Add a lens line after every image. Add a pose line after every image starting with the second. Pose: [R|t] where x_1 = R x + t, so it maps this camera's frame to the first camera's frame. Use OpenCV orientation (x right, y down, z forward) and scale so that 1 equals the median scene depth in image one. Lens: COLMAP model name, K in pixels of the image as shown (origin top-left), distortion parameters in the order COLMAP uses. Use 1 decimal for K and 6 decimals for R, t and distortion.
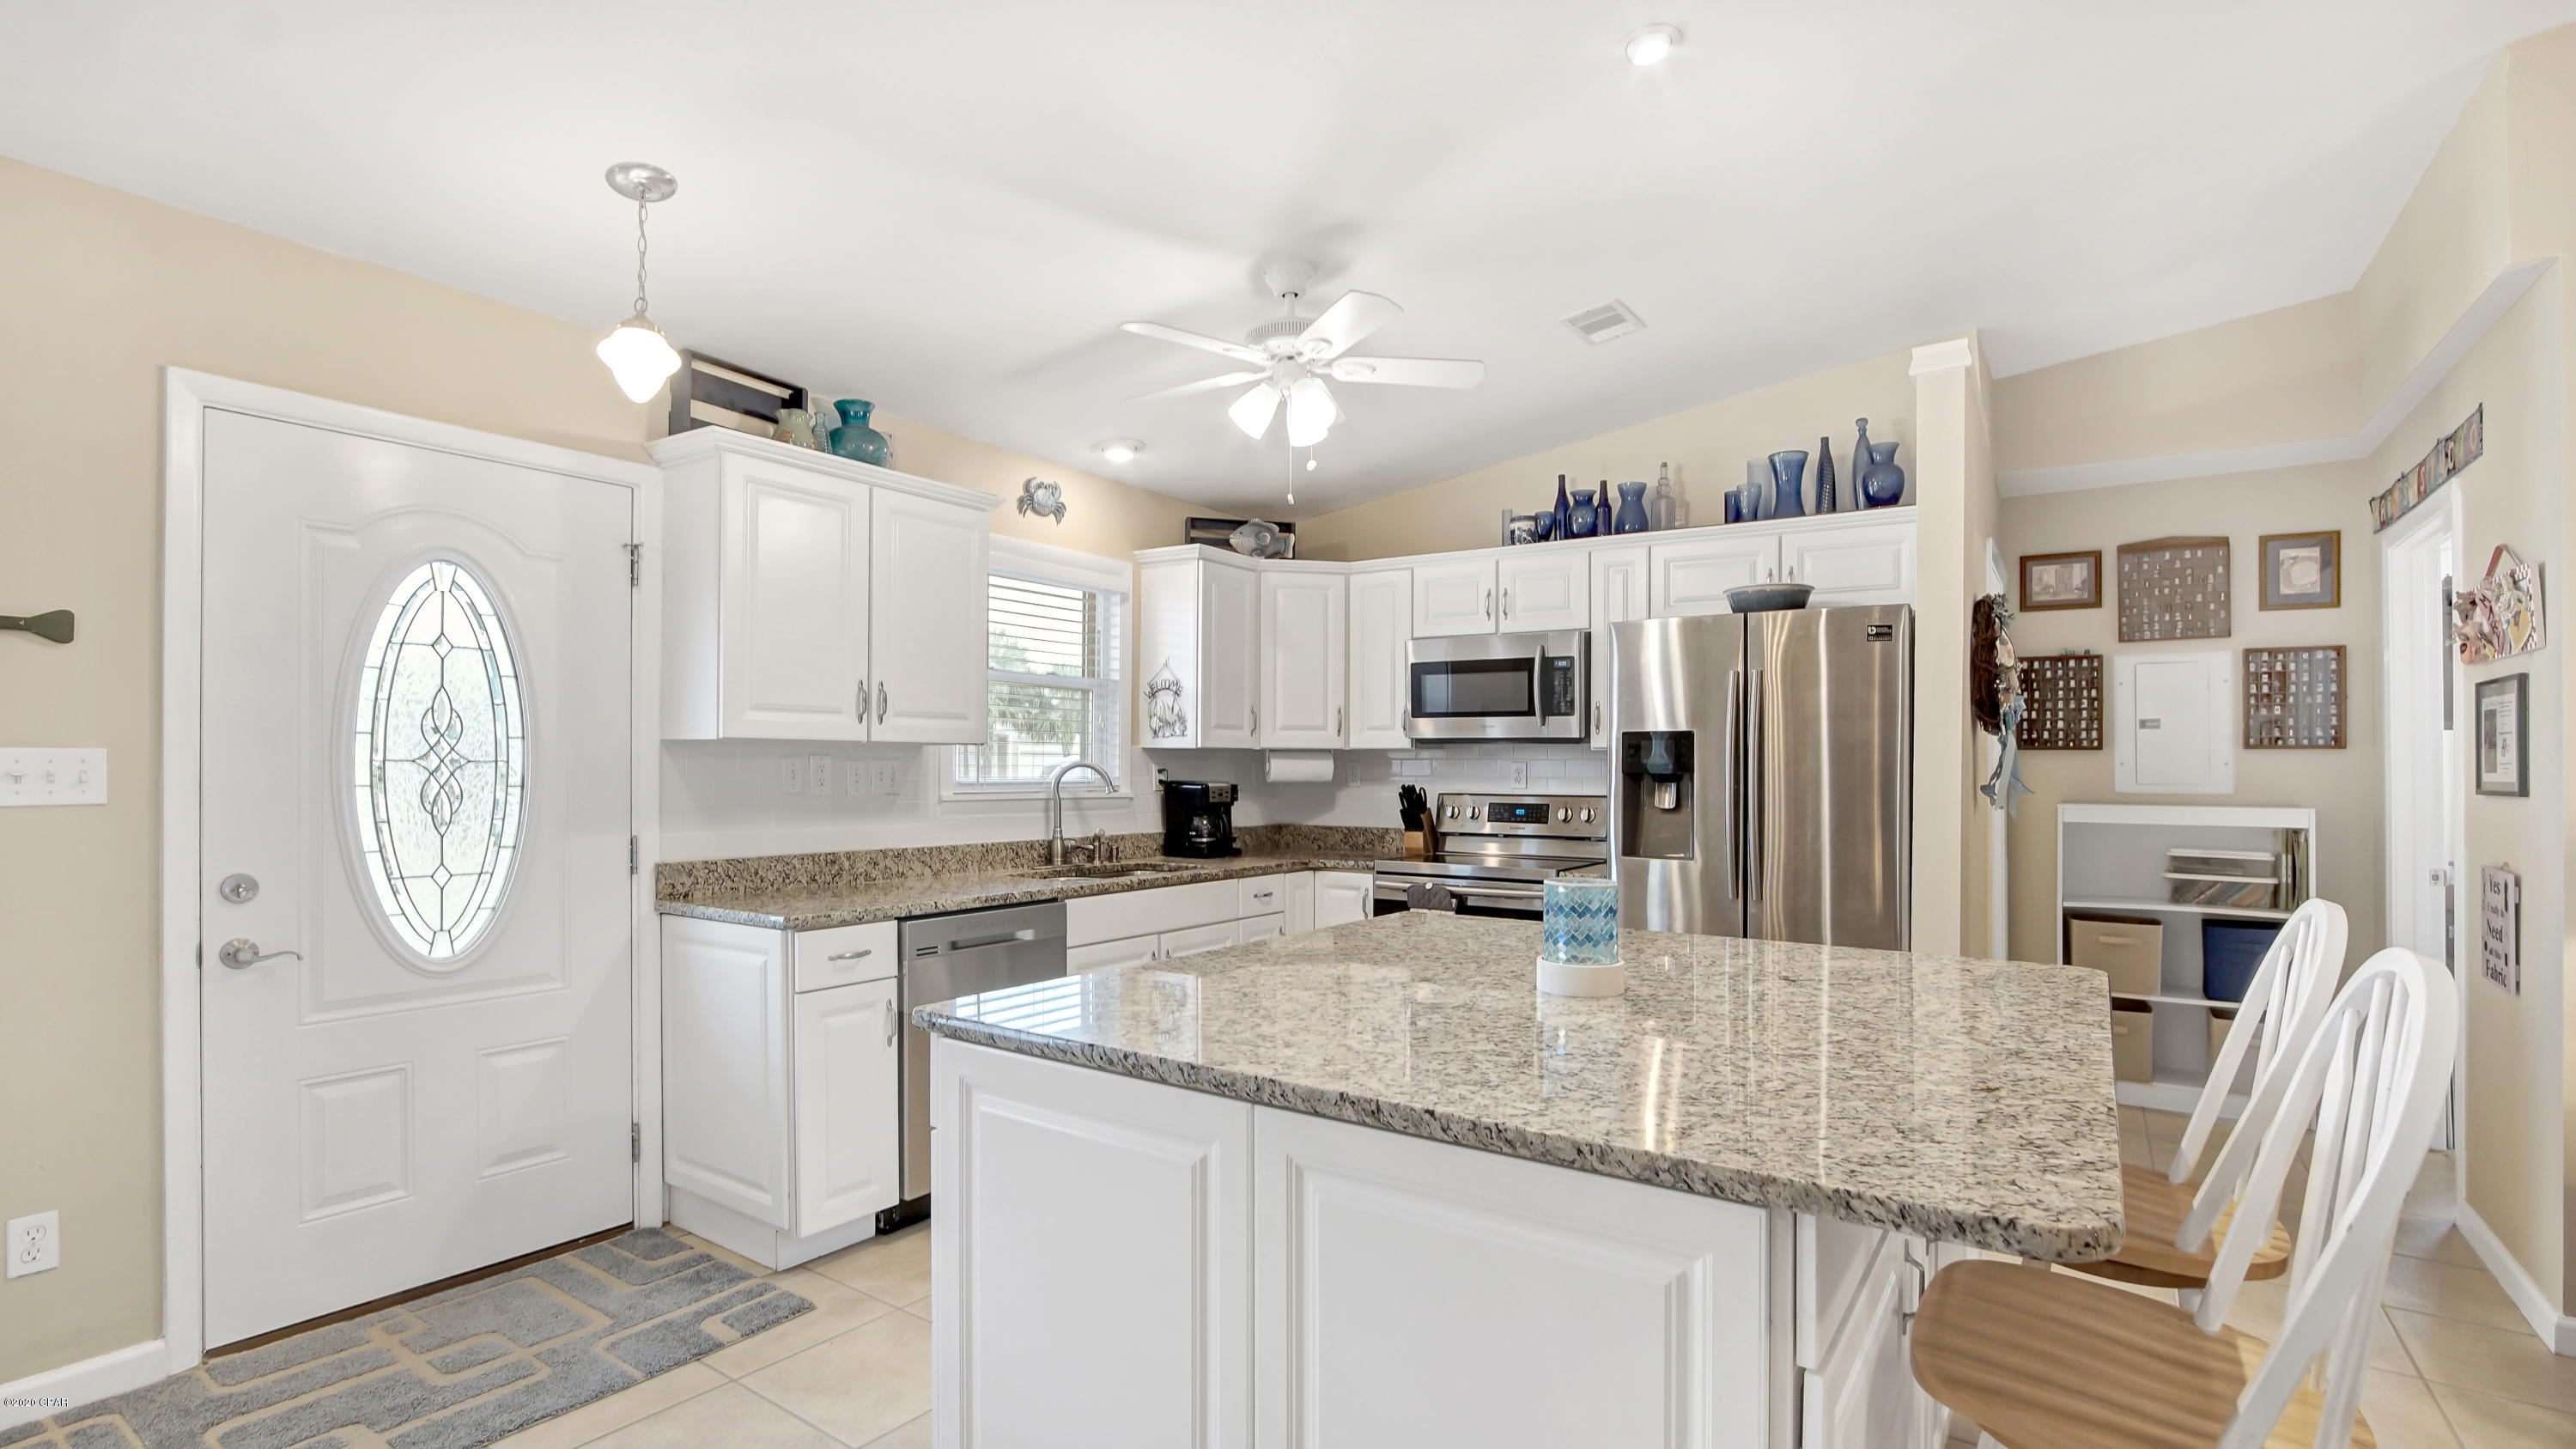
lens RADIAL K [[1193.2, 0, 1270.7], [0, 1193.2, 748.8], [0, 0, 1]] dist [-0.032302, 0.007709]
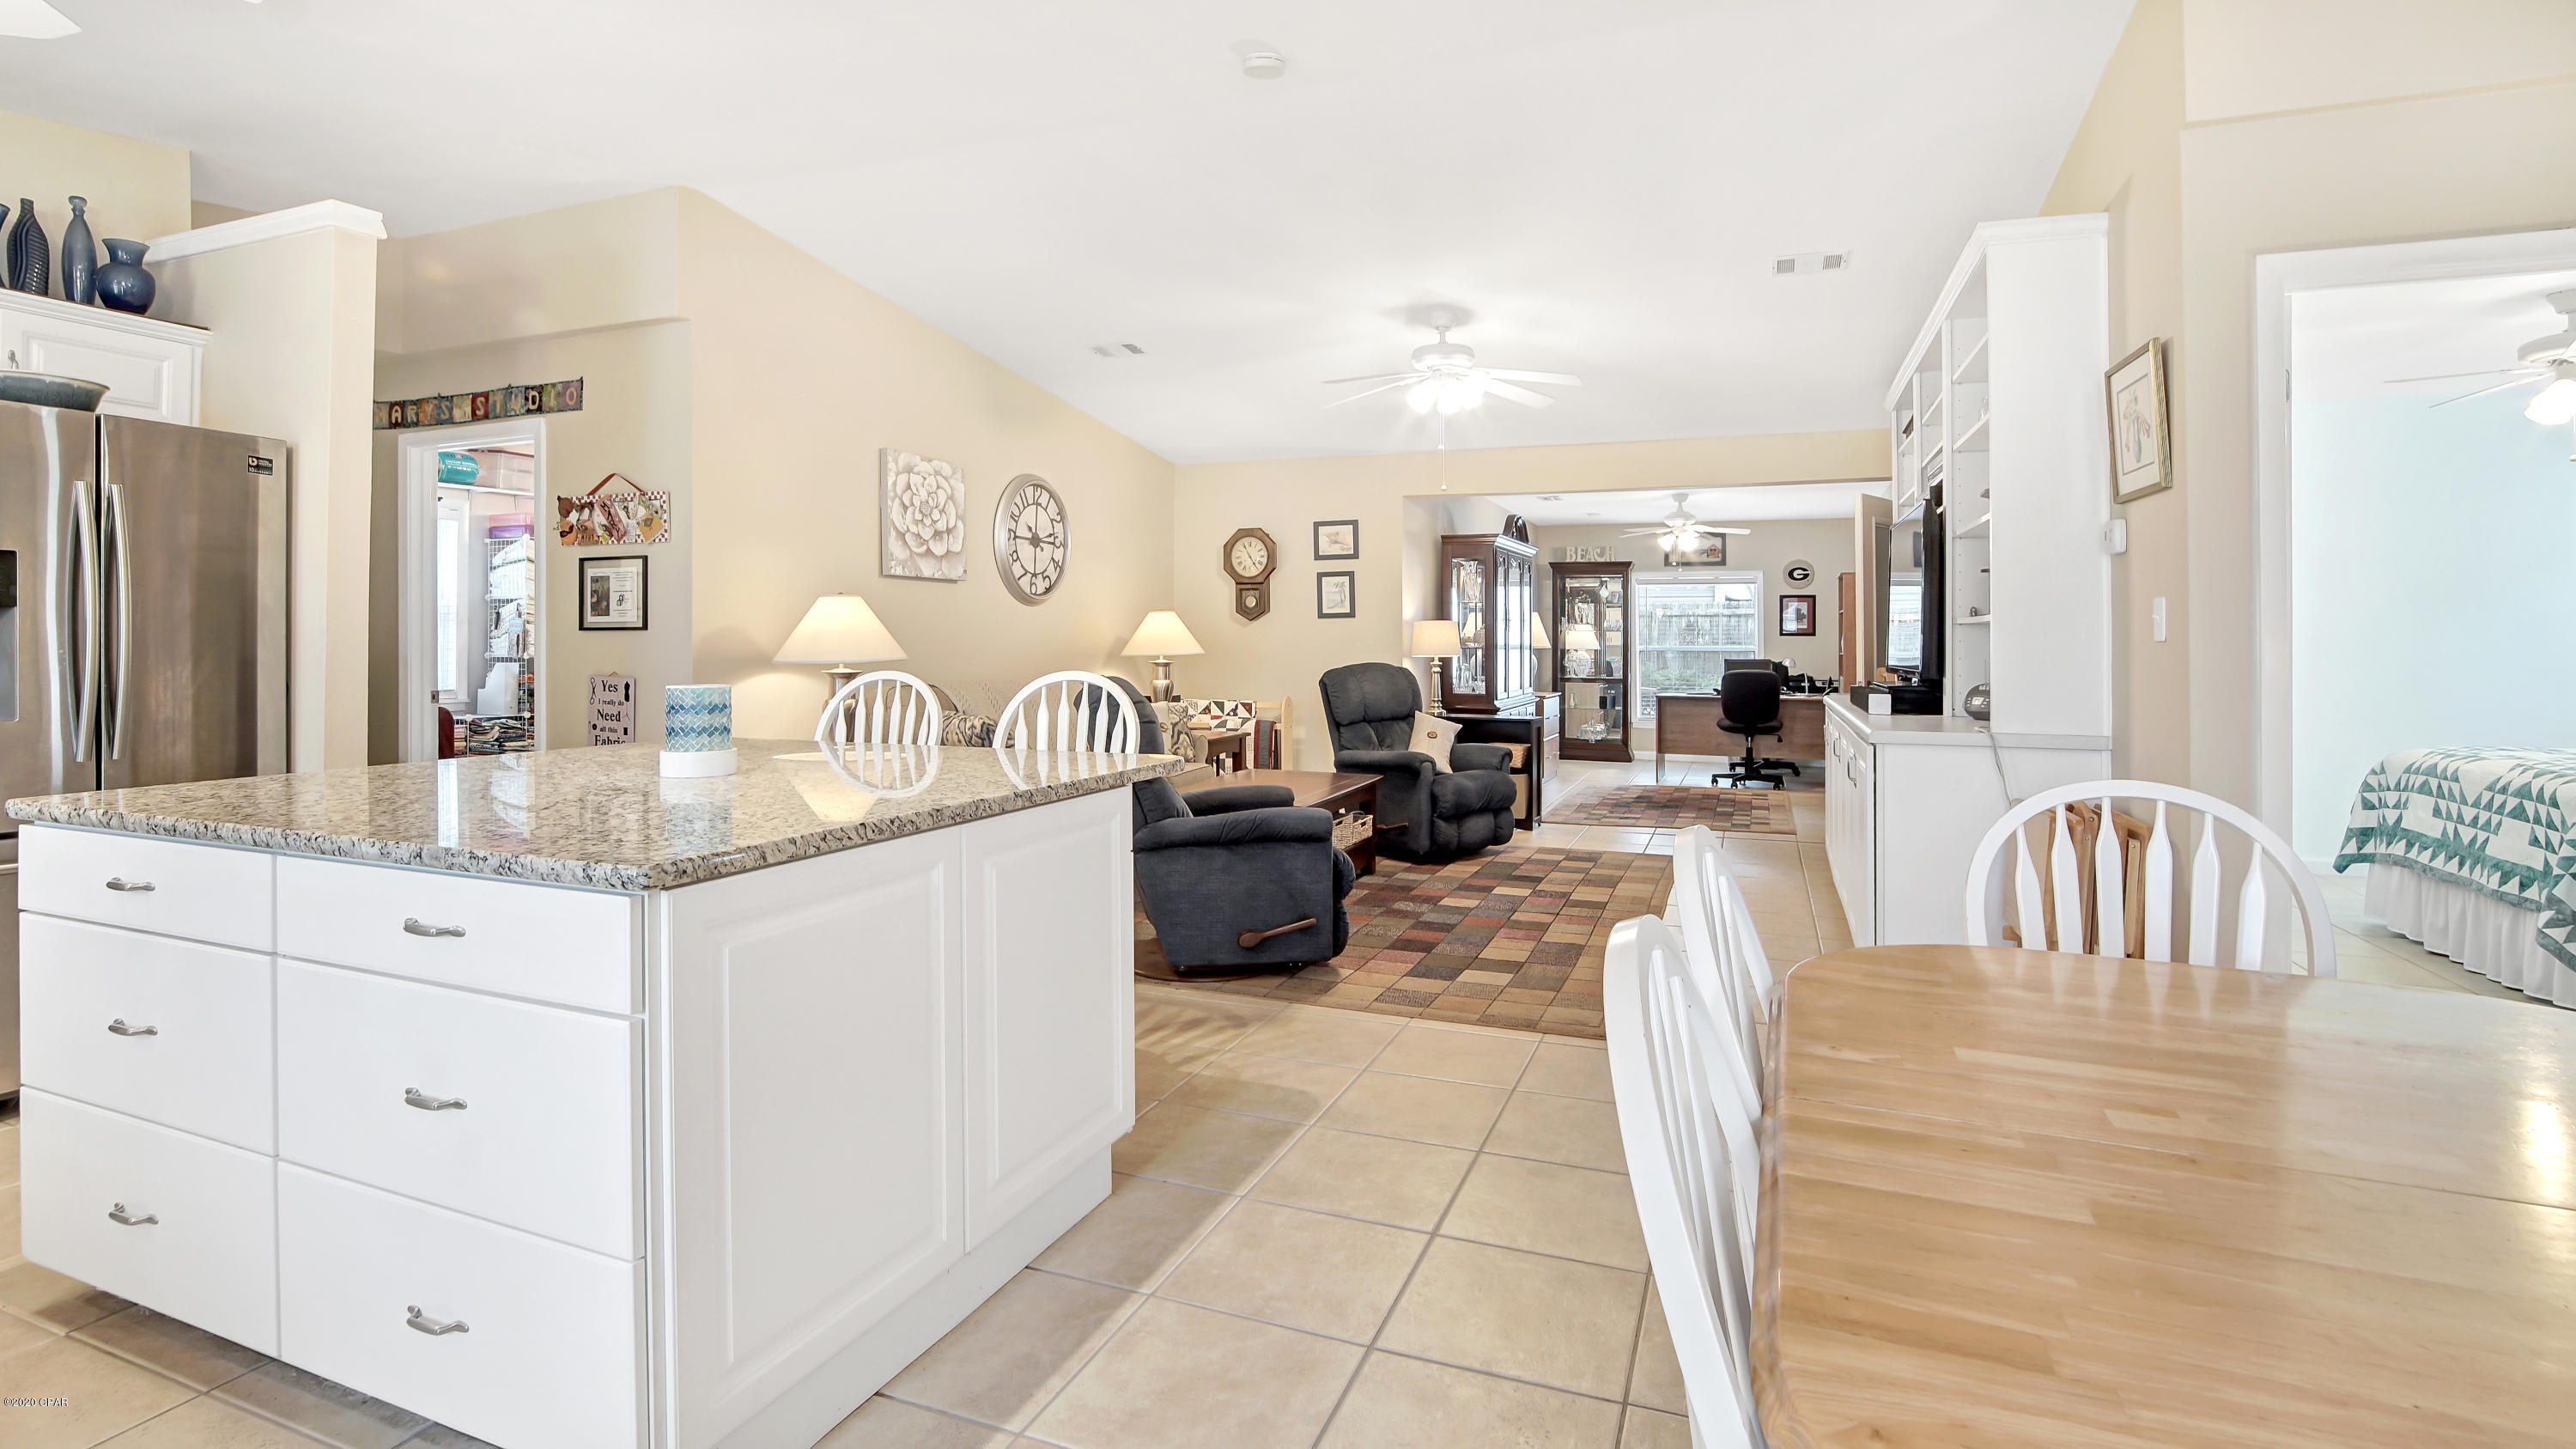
lens RADIAL K [[1193.2, 0, 1267.0], [0, 1193.2, 648.4], [0, 0, 1]] dist [-0.032302, 0.007709]
pose [[-0.228329, -0.012088, 0.973509, -0.523555], [-0.017375, 0.999814, 0.008339, 0.025772], [-0.973429, -0.015010, -0.228497, 0.349421]]
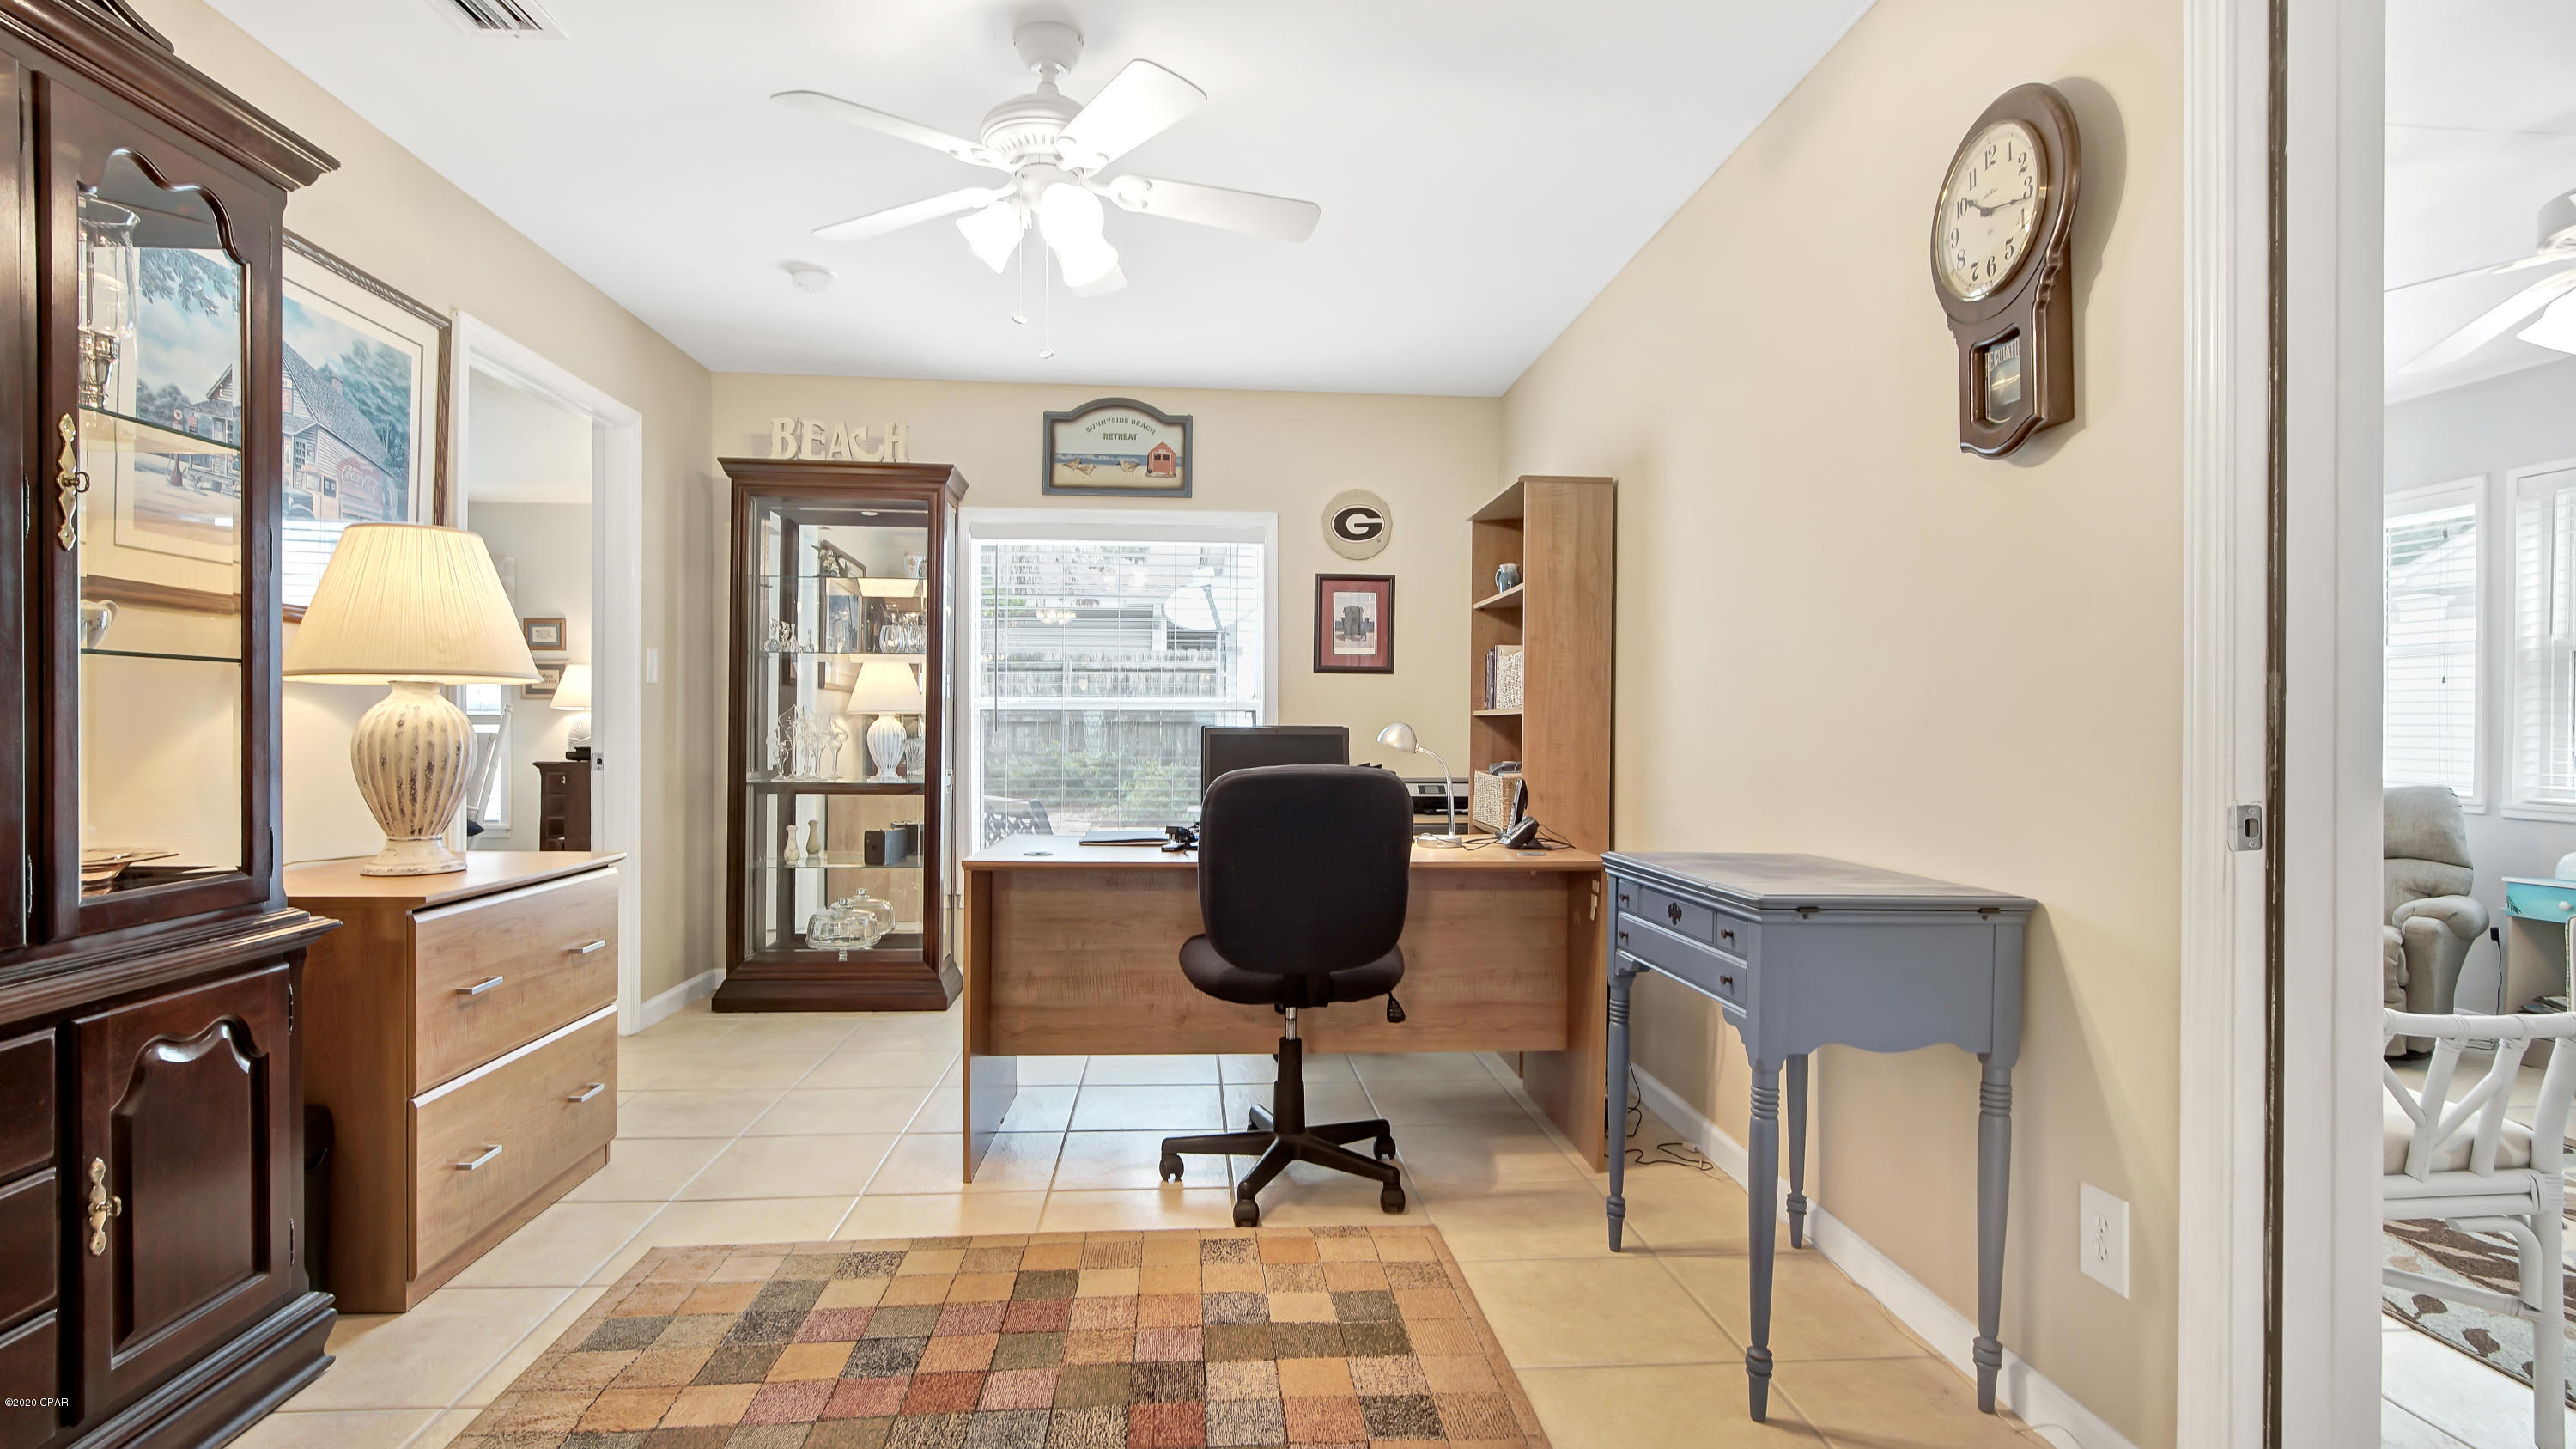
lens RADIAL K [[1193.2, 0, 1271.8], [0, 1193.2, 741.5], [0, 0, 1]] dist [-0.032302, 0.007709]
pose [[-0.631368, -0.022813, 0.775148, 1.128075], [-0.019825, 0.999715, 0.013274, 0.051198], [-0.775230, -0.006986, -0.631641, -0.754260]]
